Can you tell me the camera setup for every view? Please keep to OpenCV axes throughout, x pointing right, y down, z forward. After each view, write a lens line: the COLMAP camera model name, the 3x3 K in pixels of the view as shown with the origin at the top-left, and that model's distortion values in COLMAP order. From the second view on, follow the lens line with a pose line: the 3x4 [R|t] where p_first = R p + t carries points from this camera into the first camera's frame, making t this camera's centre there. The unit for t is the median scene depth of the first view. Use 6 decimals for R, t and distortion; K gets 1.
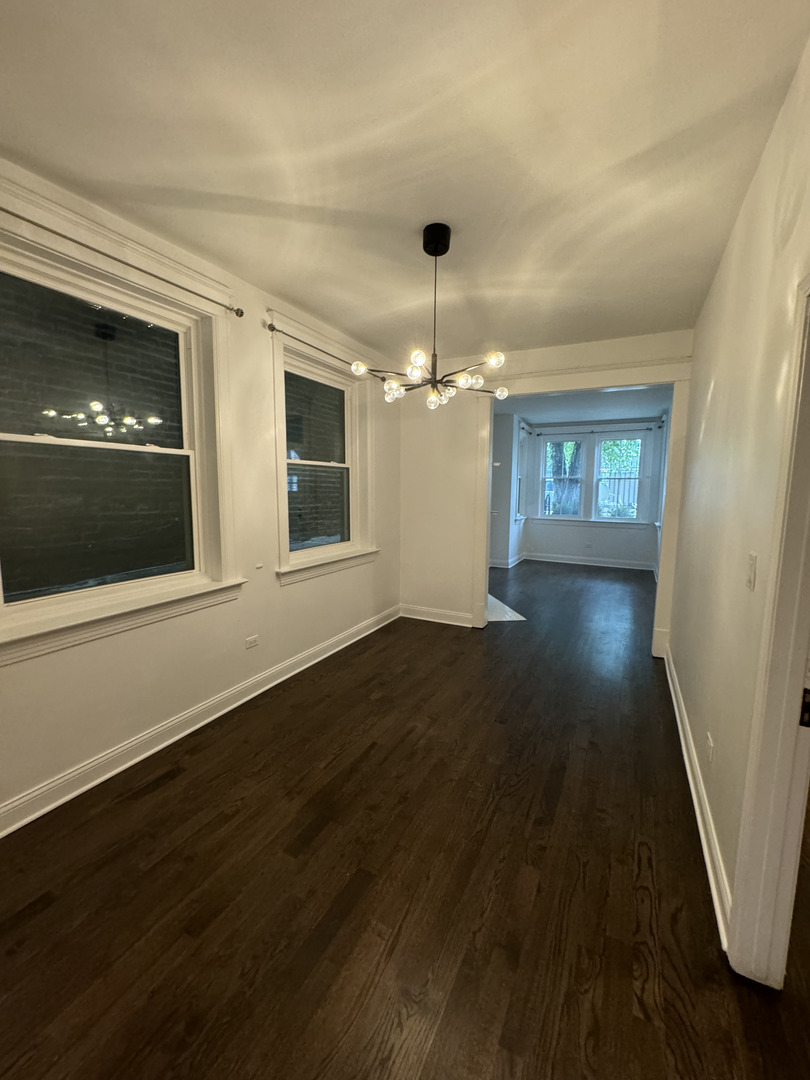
lens RADIAL K [[431.6, 0, 403.4], [0, 431.6, 540.9], [0, 0, 1]] dist [-0.002315, -0.000217]
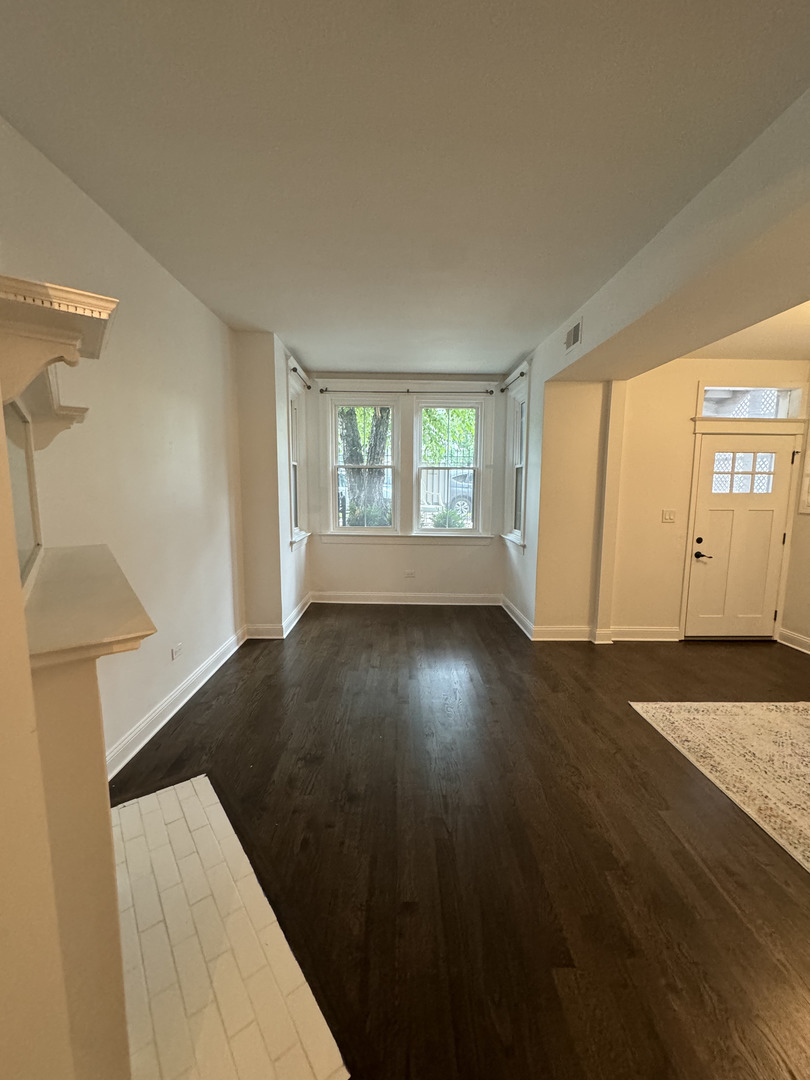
lens RADIAL K [[431.6, 0, 405.0], [0, 431.6, 538.1], [0, 0, 1]] dist [-0.002315, -0.000217]
pose [[0.878758, -0.059447, 0.473552, 0.254631], [0.056938, 0.998184, 0.019647, -0.109358], [-0.473860, 0.009698, 0.880547, 0.896554]]
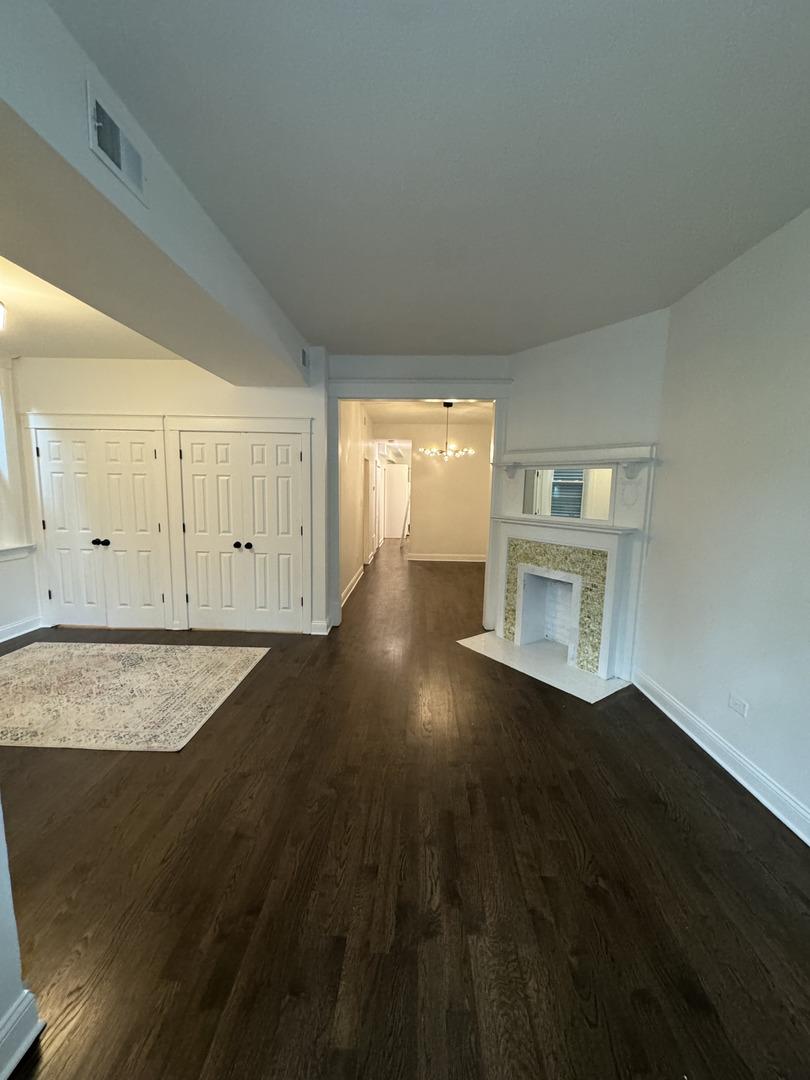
lens RADIAL K [[431.6, 0, 405.9], [0, 431.6, 539.6], [0, 0, 1]] dist [-0.002315, -0.000217]
pose [[-0.898482, 0.026869, -0.438187, 0.848091], [-0.082526, 0.969994, 0.228695, -0.233077], [0.431184, 0.241640, -0.869305, 1.880345]]
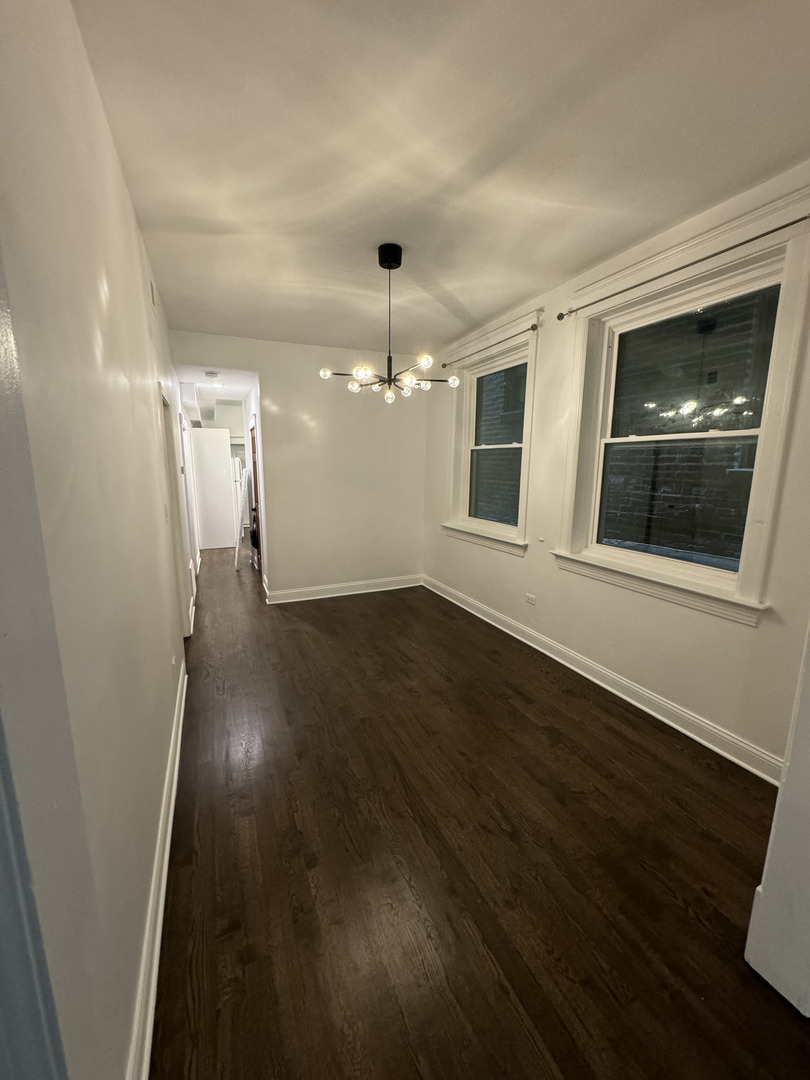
lens RADIAL K [[431.6, 0, 406.8], [0, 431.6, 541.3], [0, 0, 1]] dist [-0.002315, -0.000217]
pose [[-0.619078, 0.127595, -0.774895, 0.545427], [-0.105590, 0.964230, 0.243129, -0.125327], [0.778199, 0.232337, -0.583460, 0.981130]]
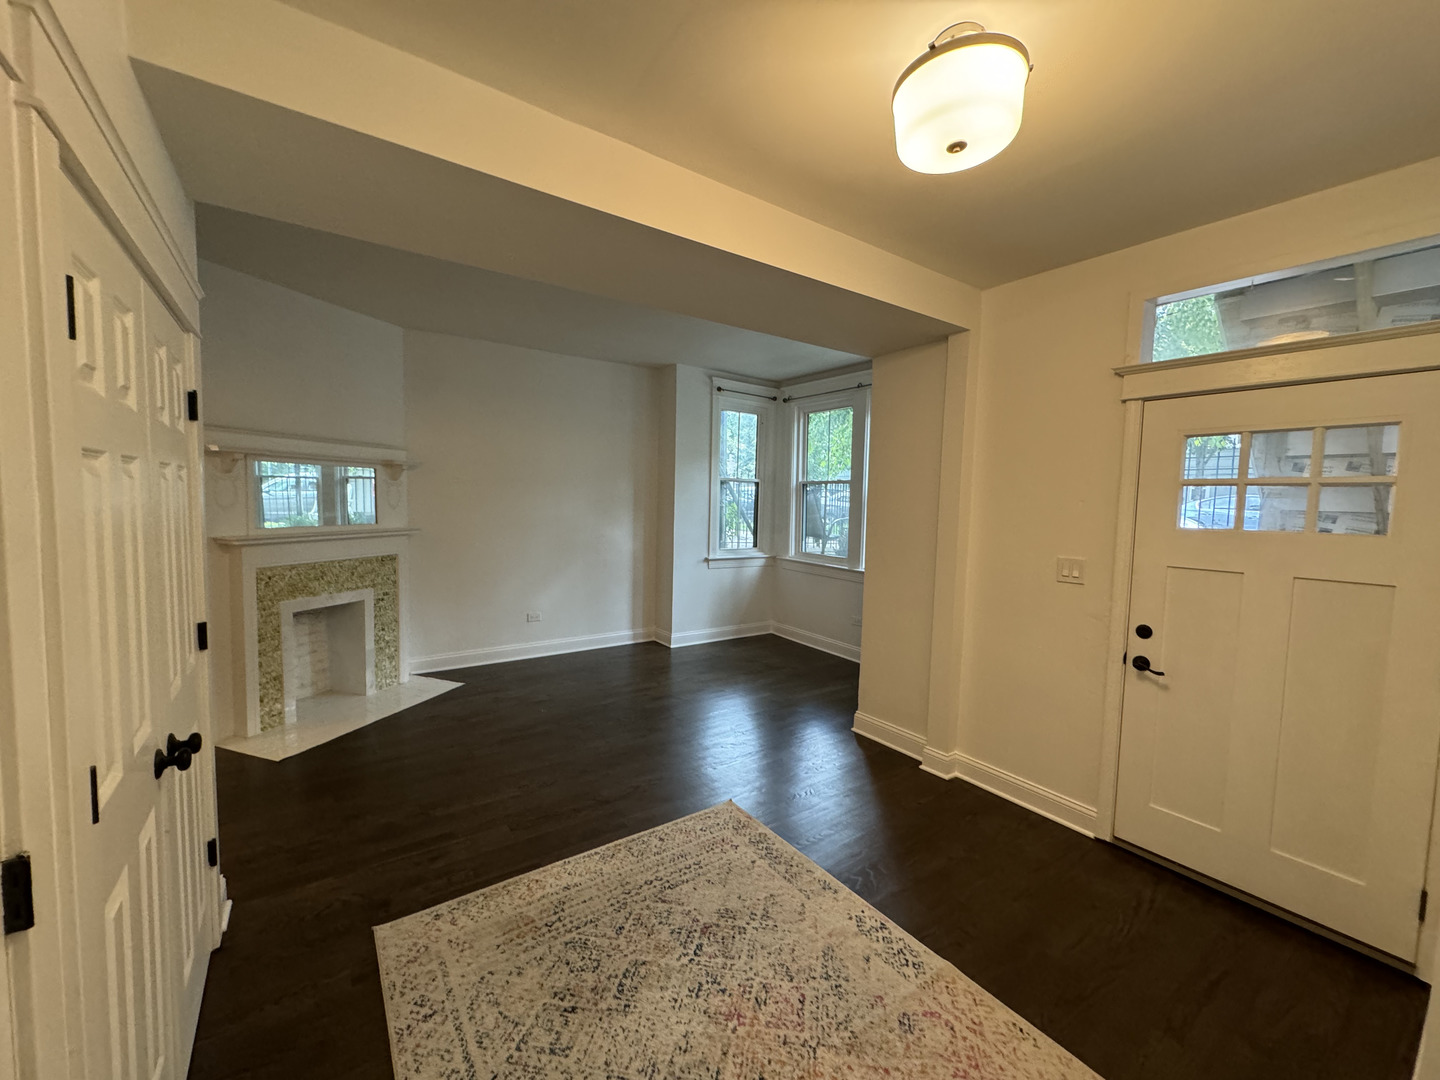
lens RADIAL K [[575.5, 0, 717.6], [0, 575.5, 541.7], [0, 0, 1]] dist [-0.002315, -0.000217]
pose [[0.887643, 0.044921, -0.458336, 1.152741], [-0.068612, 0.997024, -0.035162, -0.088977], [0.455392, 0.062658, 0.888083, 0.717459]]
